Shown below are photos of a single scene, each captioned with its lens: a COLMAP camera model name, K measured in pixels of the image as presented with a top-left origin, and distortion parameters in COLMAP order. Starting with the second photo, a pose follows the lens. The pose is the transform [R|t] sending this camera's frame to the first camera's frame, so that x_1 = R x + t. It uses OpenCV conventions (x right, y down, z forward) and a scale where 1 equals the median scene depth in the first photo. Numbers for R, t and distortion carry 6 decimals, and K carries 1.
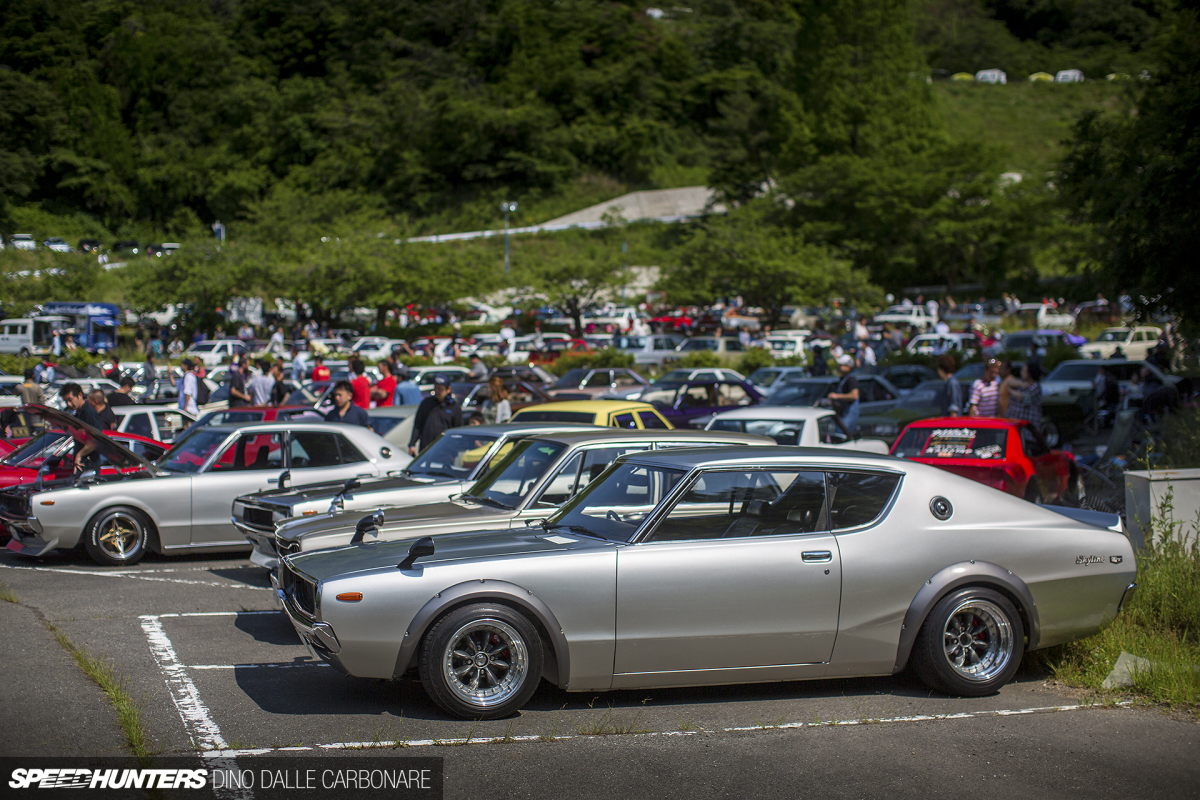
lens RADIAL K [[1709.9, 0, 598.6], [0, 1709.9, 382.2], [0, 0, 1]] dist [-0.128133, 0.099535]
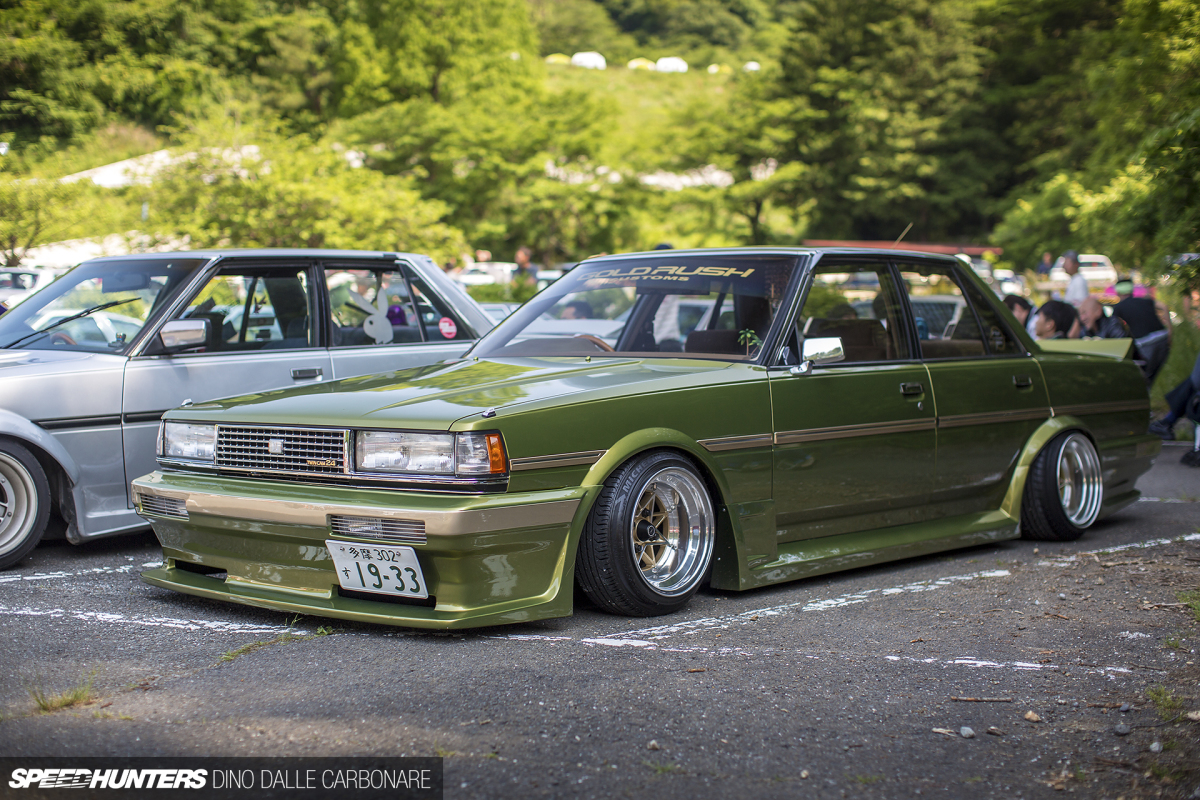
lens RADIAL K [[1681.5, 0, 600.0], [0, 1681.5, 400.0], [0, 0, 1]] dist [-0.148583, 0.074197]
pose [[0.969956, 0.017909, 0.242620, 0.033266], [-0.019317, 0.999808, 0.003426, 0.004740], [-0.242512, -0.008010, 0.970115, 0.189453]]
